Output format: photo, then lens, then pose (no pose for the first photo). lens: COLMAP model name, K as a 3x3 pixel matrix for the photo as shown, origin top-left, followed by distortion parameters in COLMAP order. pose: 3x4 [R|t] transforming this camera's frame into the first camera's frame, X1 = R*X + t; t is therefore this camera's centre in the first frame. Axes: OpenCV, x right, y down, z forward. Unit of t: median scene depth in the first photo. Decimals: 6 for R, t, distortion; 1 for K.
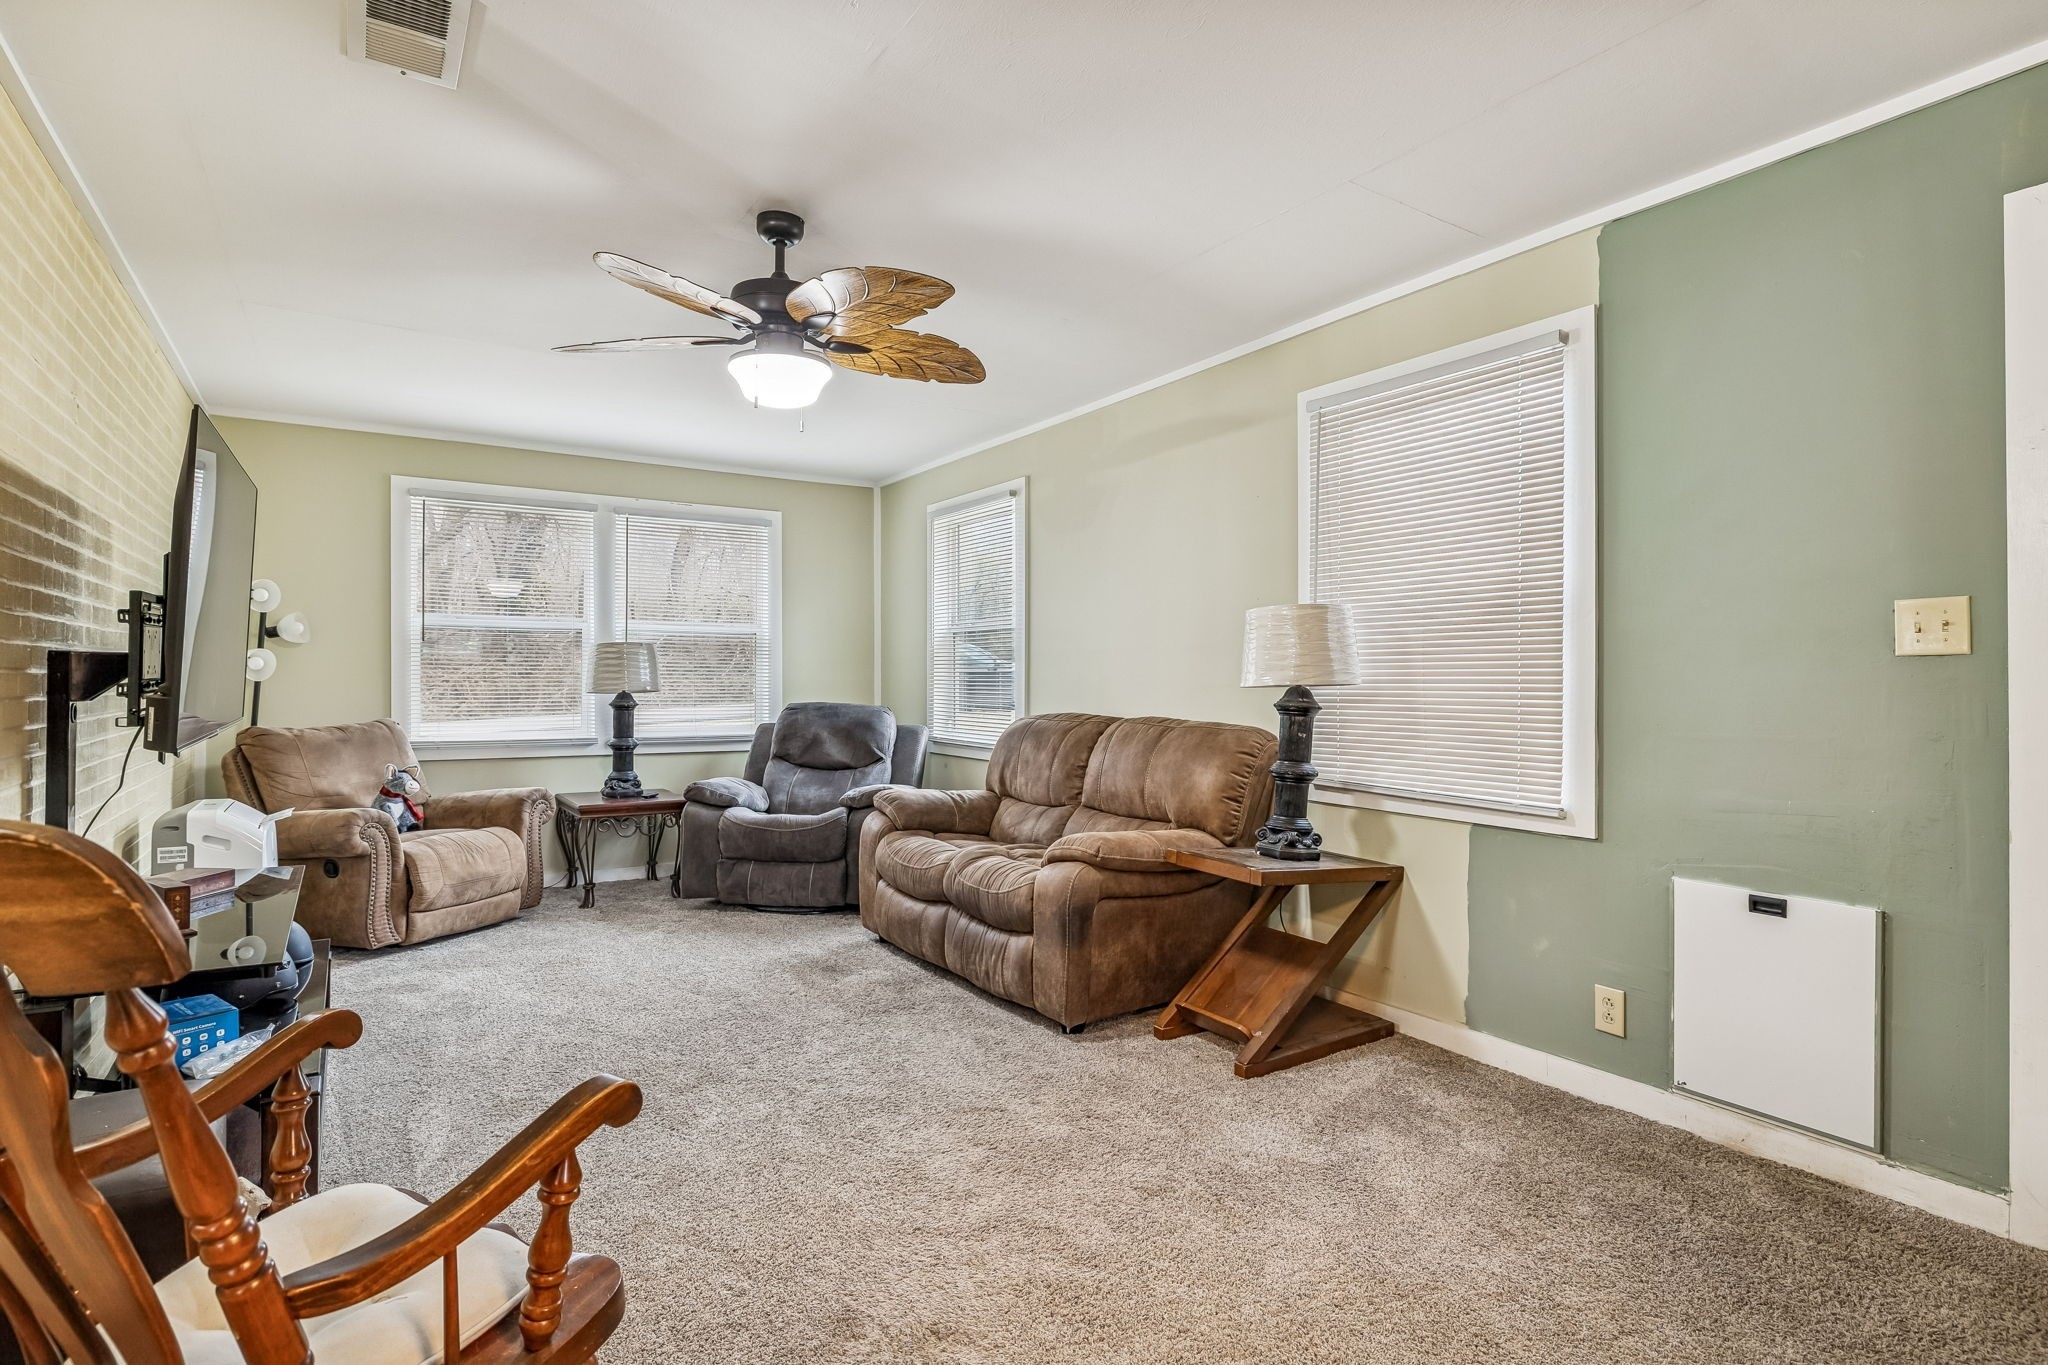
lens RADIAL K [[1010.4, 0, 1029.2], [0, 1010.4, 679.2], [0, 0, 1]] dist [0.001730, 0.000008]
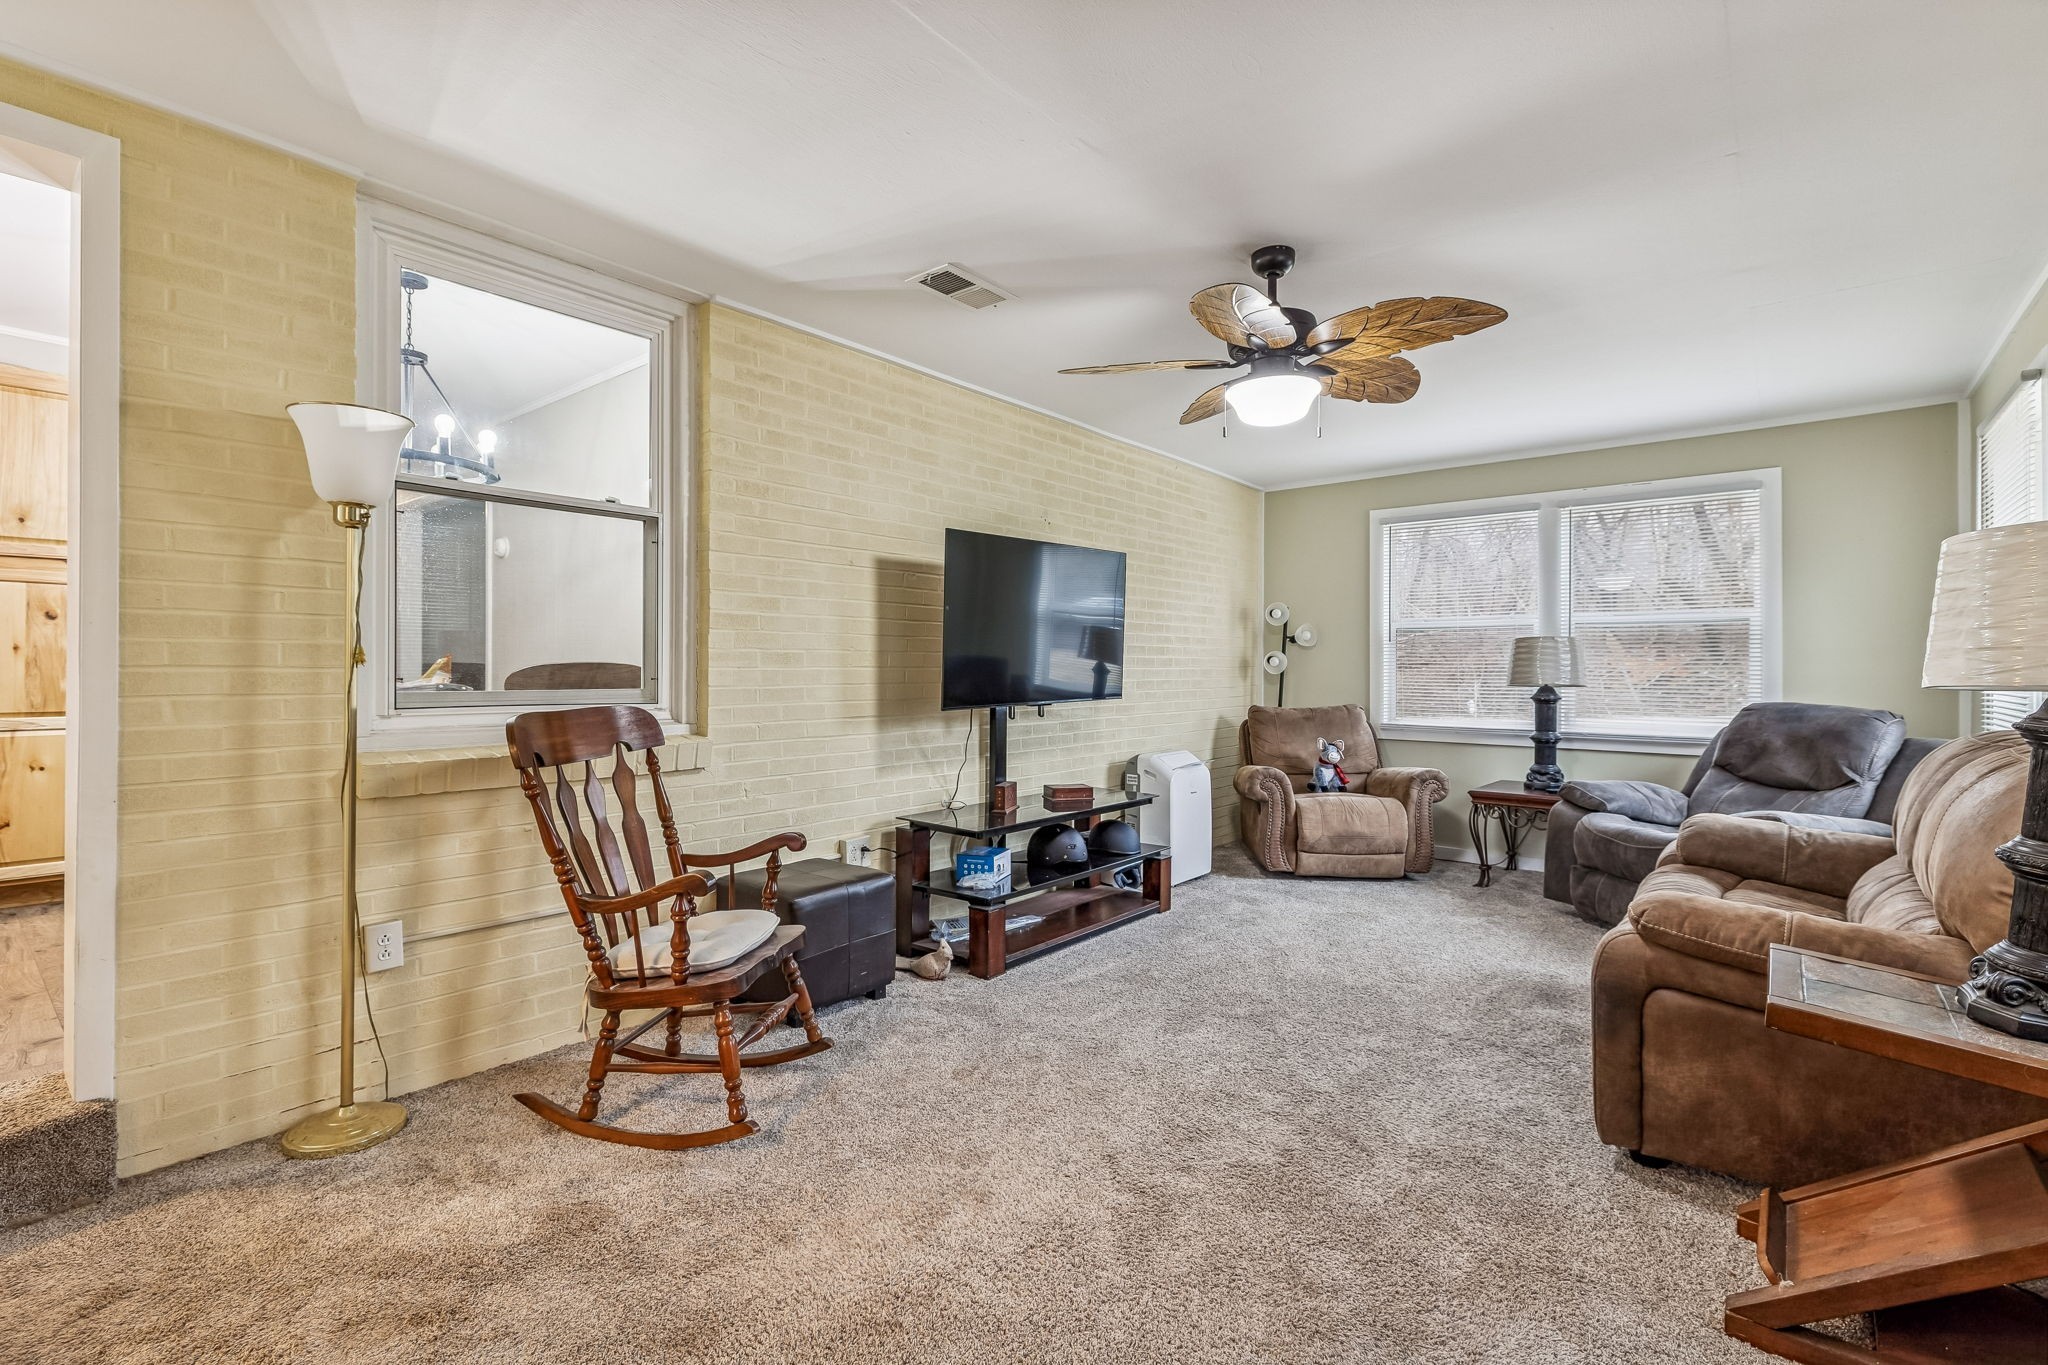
lens RADIAL K [[943.8, 0, 1038.4], [0, 943.8, 675.7], [0, 0, 1]] dist [-0.002477, 0.000209]
pose [[0.299680, 0.003555, -0.954033, 0.390498], [-0.000693, 0.999994, 0.003508, -0.000266], [0.954040, -0.000390, 0.299680, 0.269312]]
